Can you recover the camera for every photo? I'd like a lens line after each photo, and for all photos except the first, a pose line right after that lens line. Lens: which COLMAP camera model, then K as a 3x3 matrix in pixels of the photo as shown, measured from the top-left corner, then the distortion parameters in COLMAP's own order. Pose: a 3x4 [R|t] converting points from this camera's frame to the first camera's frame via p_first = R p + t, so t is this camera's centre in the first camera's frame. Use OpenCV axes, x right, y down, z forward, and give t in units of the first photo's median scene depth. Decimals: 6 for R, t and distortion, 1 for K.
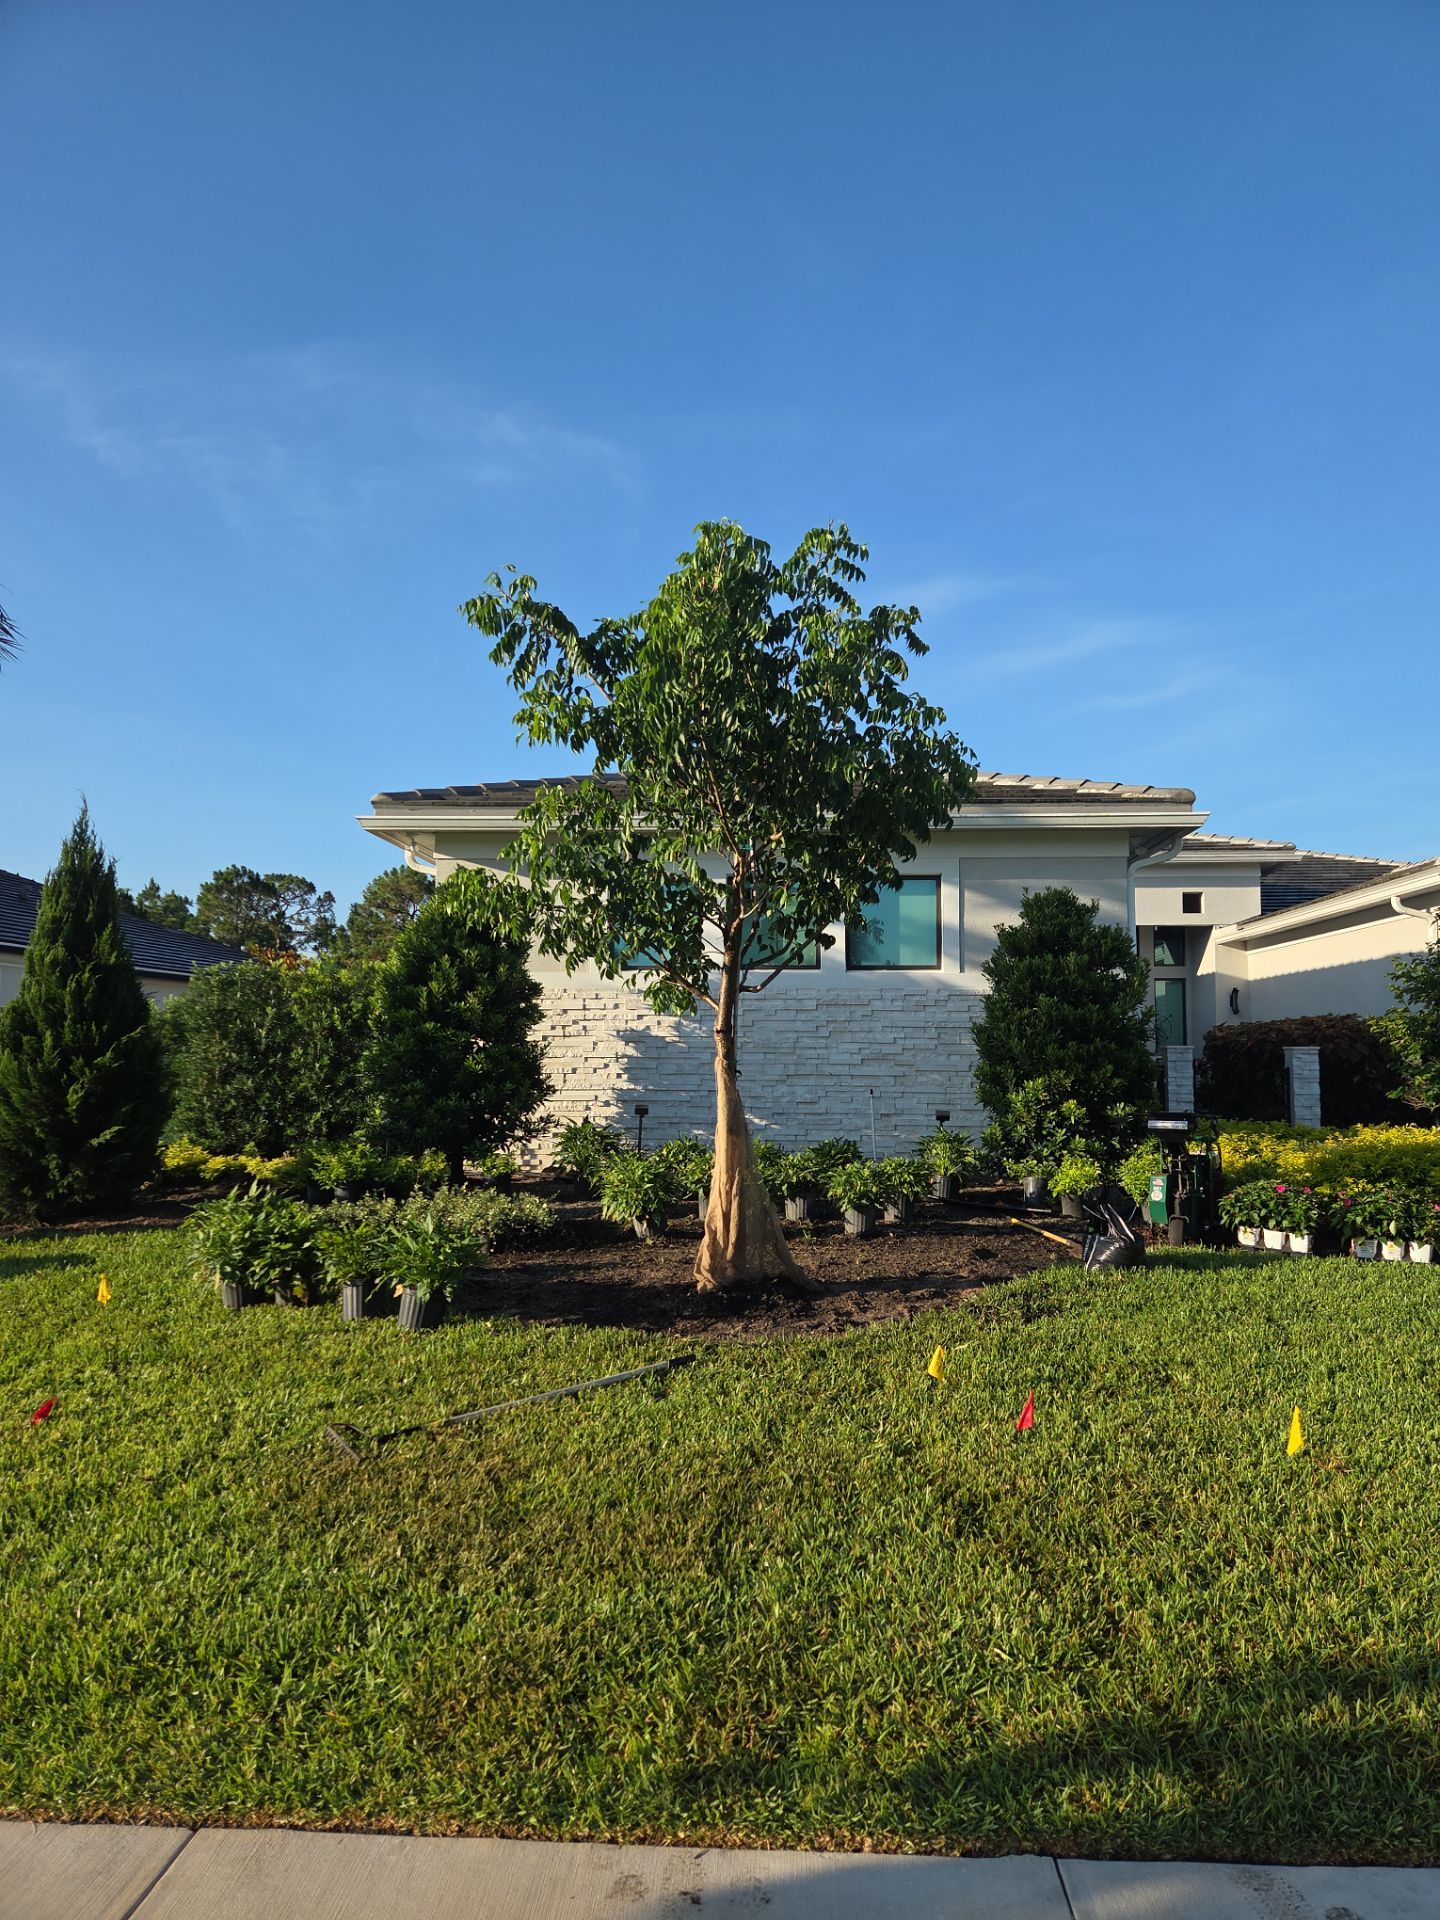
lens RADIAL K [[1276.0, 0, 753.3], [0, 1276.0, 970.0], [0, 0, 1]] dist [0.073147, -0.065375]
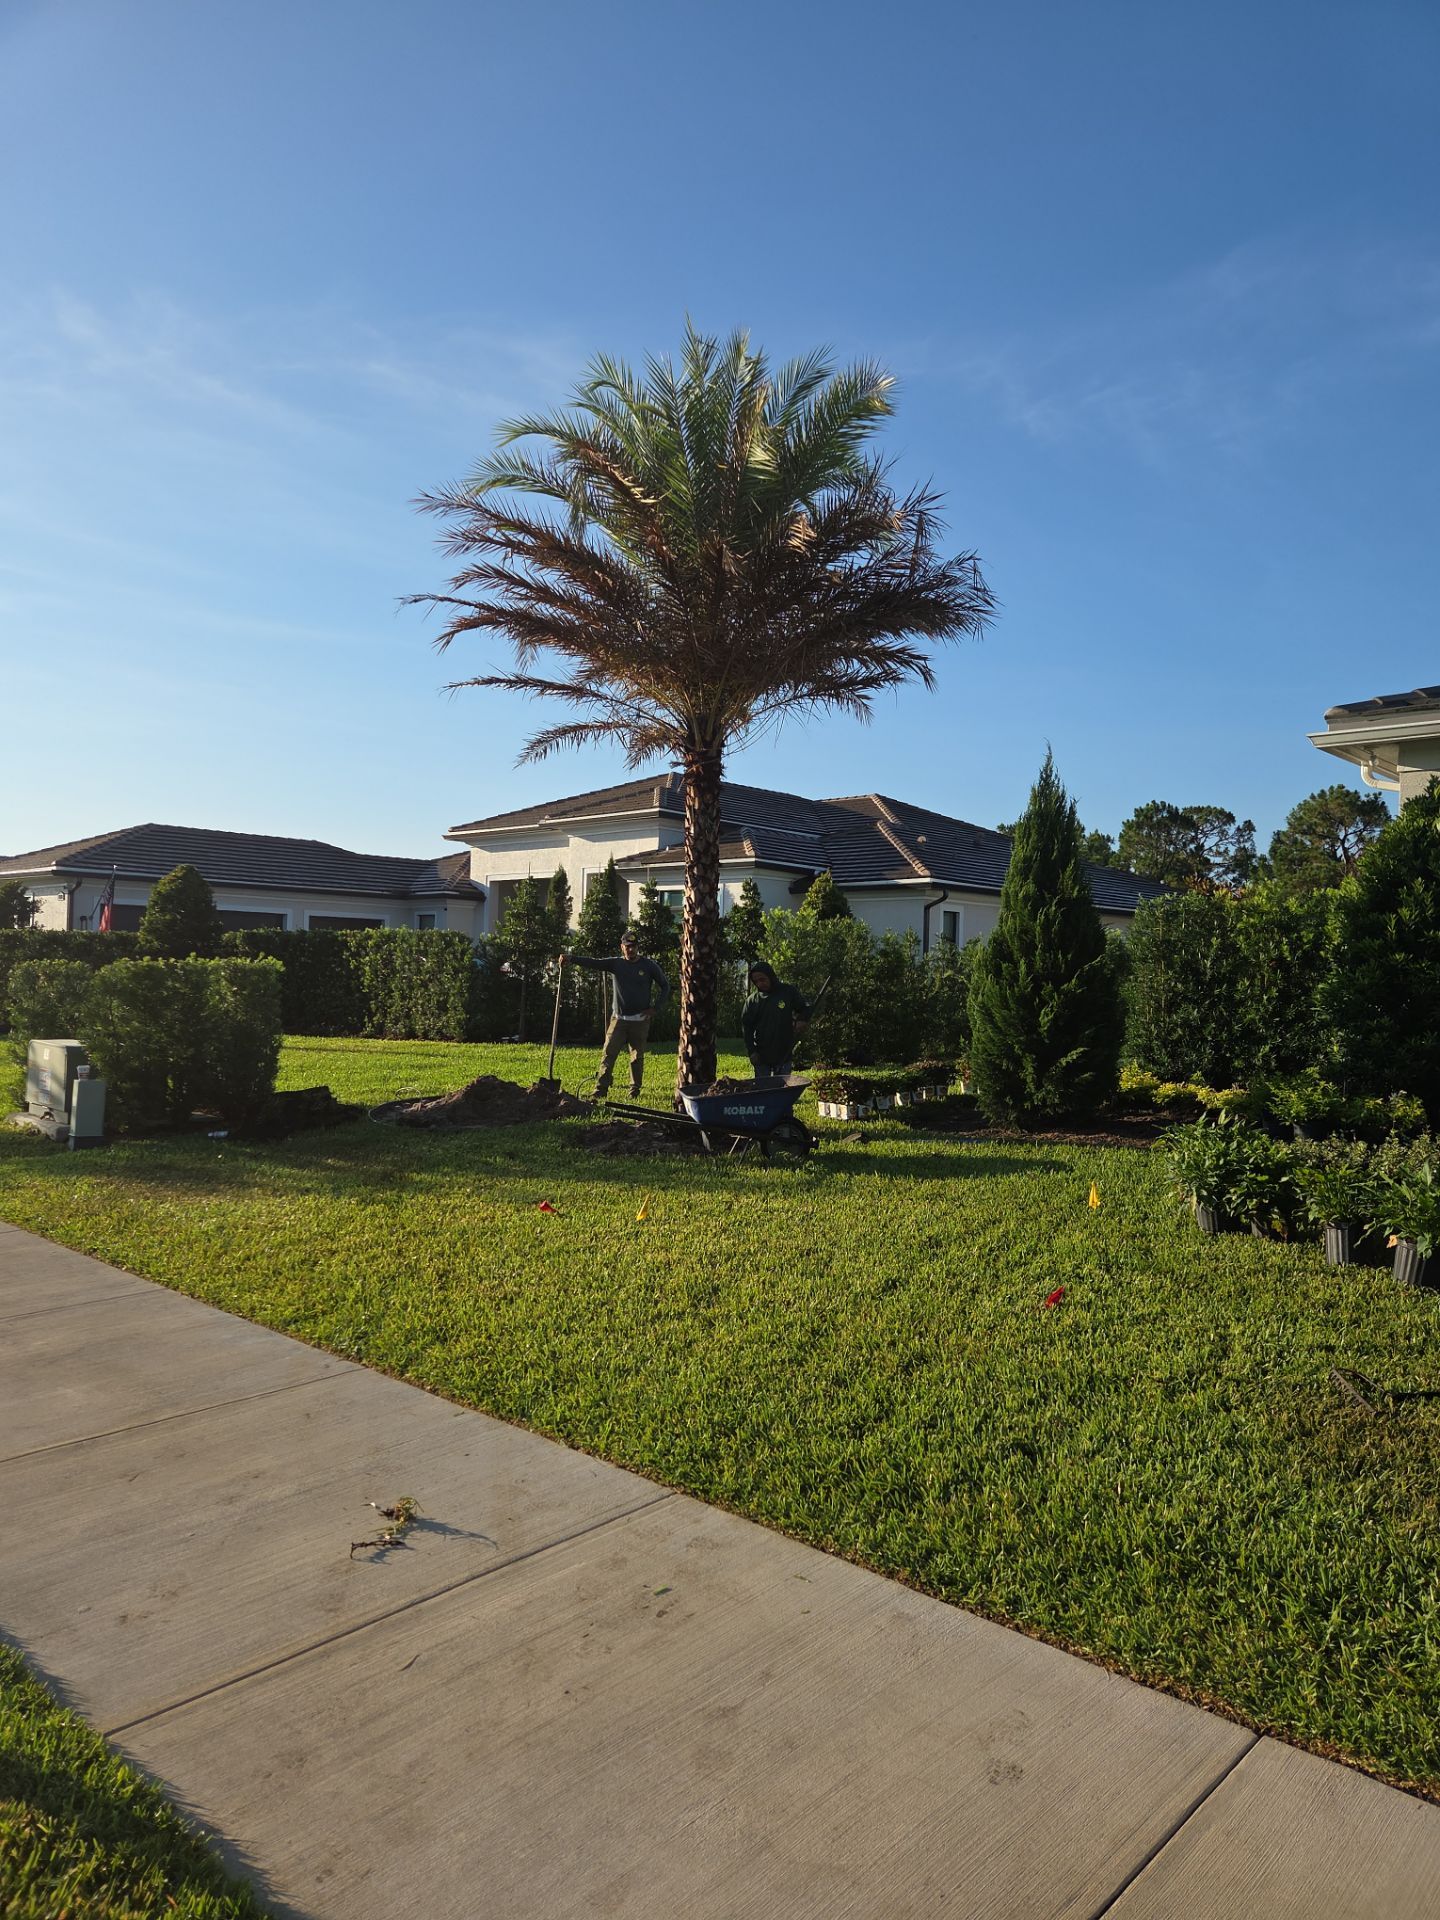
lens RADIAL K [[1275.9, 0, 720.0], [0, 1275.9, 960.0], [0, 0, 1]] dist [0.069193, -0.063931]
pose [[0.761169, 0.006322, -0.648522, -0.040715], [0.022215, 0.999112, 0.035813, 0.003647], [0.648172, -0.041667, 0.760353, -0.009642]]
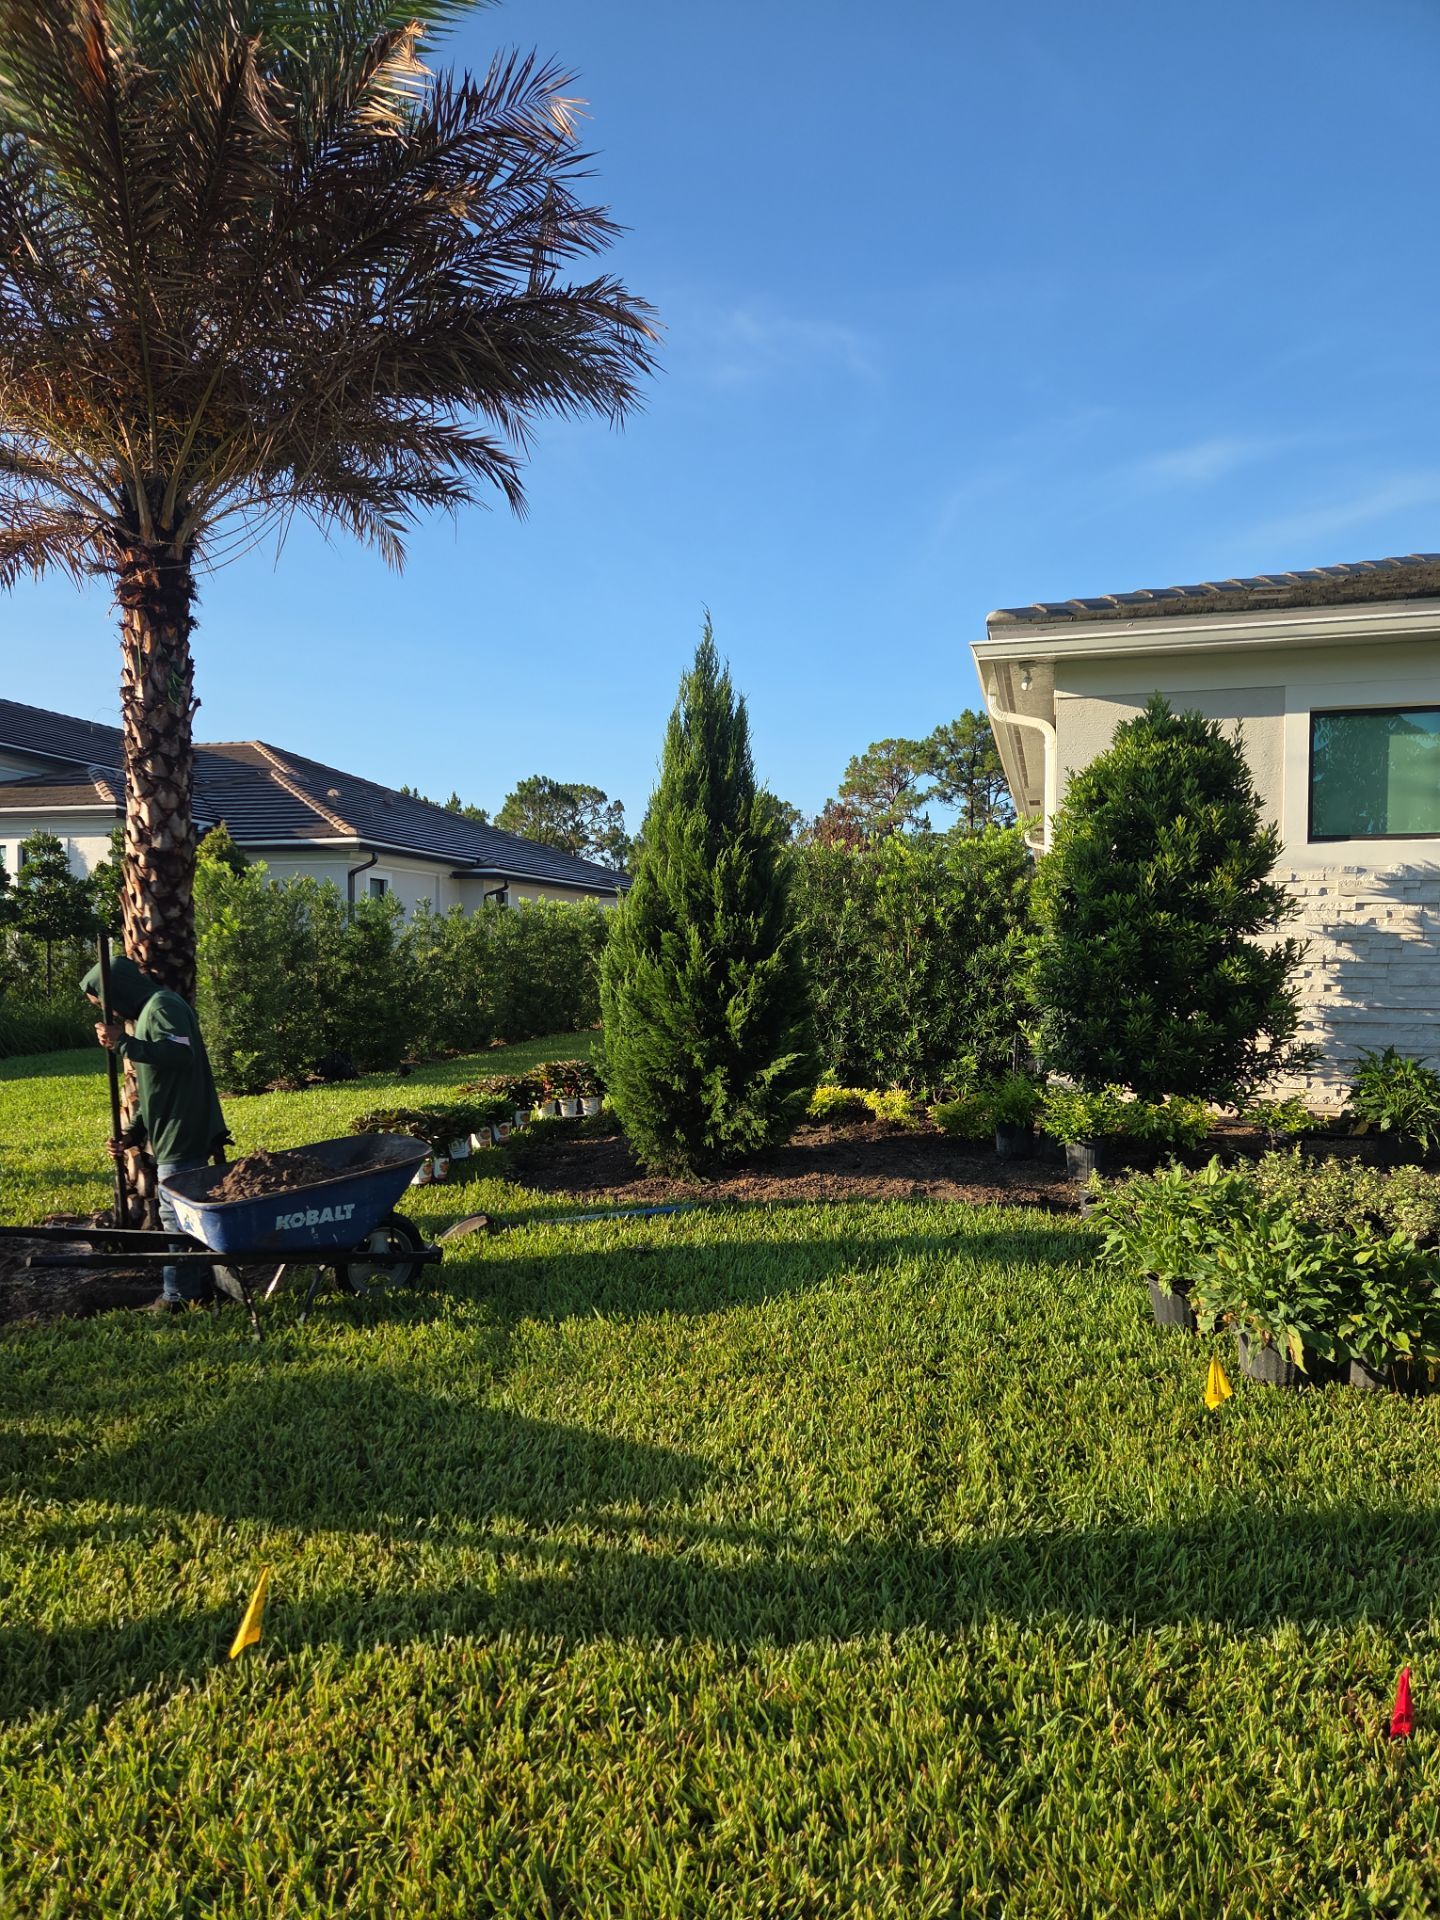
lens RADIAL K [[1281.5, 0, 724.3], [0, 1281.5, 982.9], [0, 0, 1]] dist [0.085619, -0.067592]
pose [[0.977834, 0.002182, -0.209368, -0.549611], [0.014841, 0.996708, 0.079701, 0.031339], [0.208853, -0.081041, 0.974583, 0.409211]]
